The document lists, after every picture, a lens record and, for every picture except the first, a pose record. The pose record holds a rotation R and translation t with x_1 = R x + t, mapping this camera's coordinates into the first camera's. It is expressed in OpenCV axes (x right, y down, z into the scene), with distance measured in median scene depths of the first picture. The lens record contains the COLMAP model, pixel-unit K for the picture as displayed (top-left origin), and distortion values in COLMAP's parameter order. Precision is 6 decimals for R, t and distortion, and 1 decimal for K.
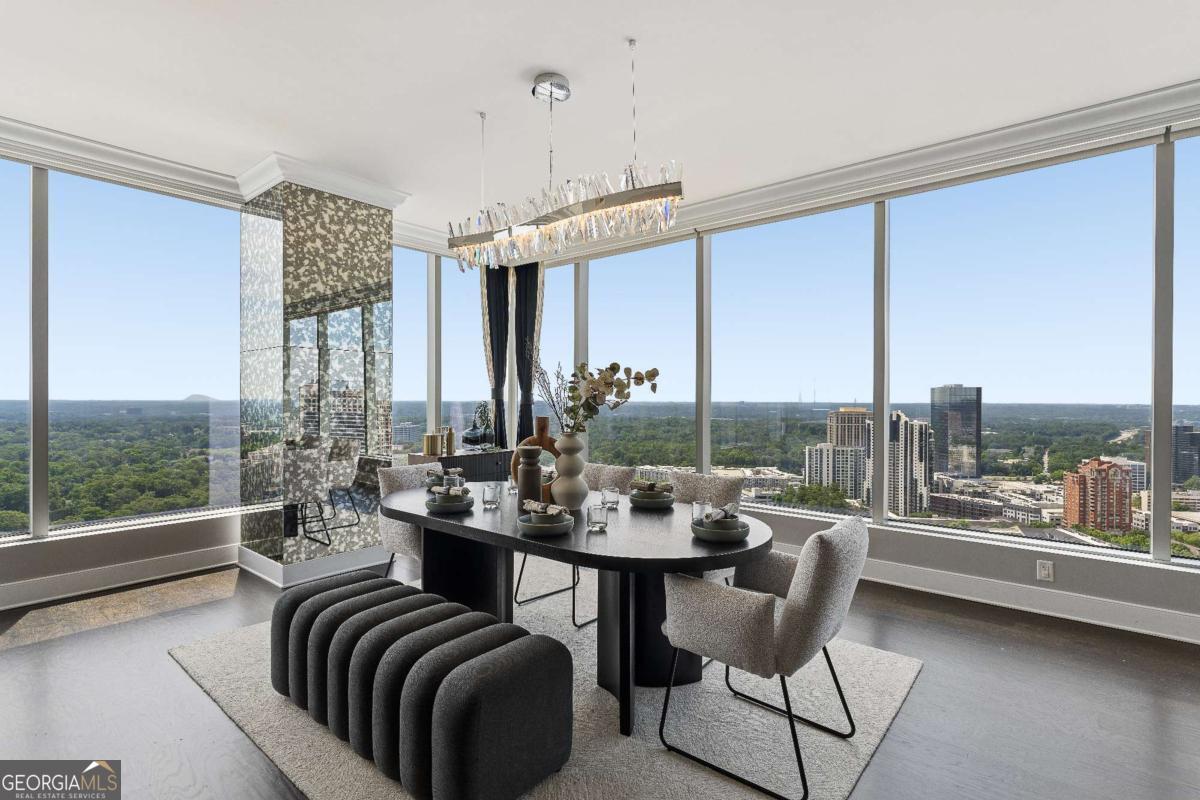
lens RADIAL K [[567.9, 0, 596.5], [0, 567.9, 399.2], [0, 0, 1]] dist [-0.009587, 0.000126]
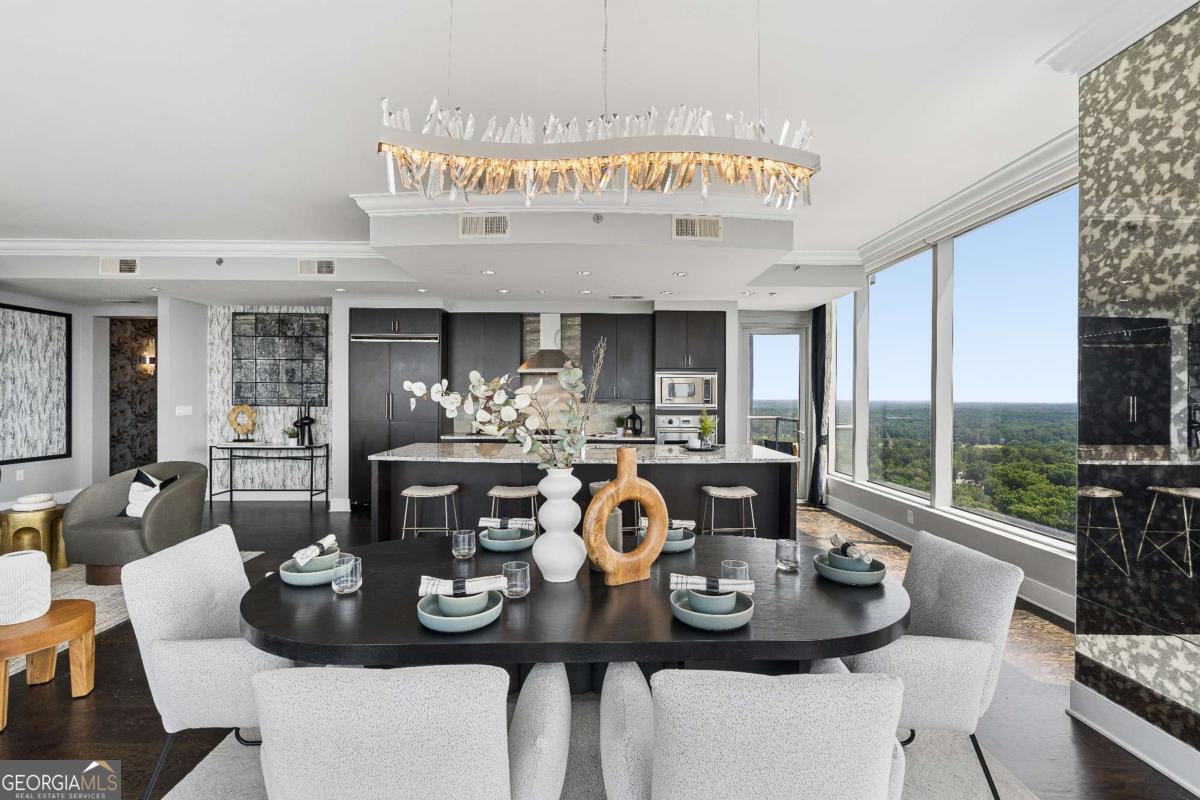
lens RADIAL K [[546.5, 0, 600.0], [0, 546.5, 396.9], [0, 0, 1]] dist [-0.005544, 0.001530]
pose [[-0.757237, -0.007810, -0.653093, 0.240594], [-0.010165, 0.999948, -0.000172, -0.019763], [0.653061, 0.006508, -0.757277, 1.045636]]
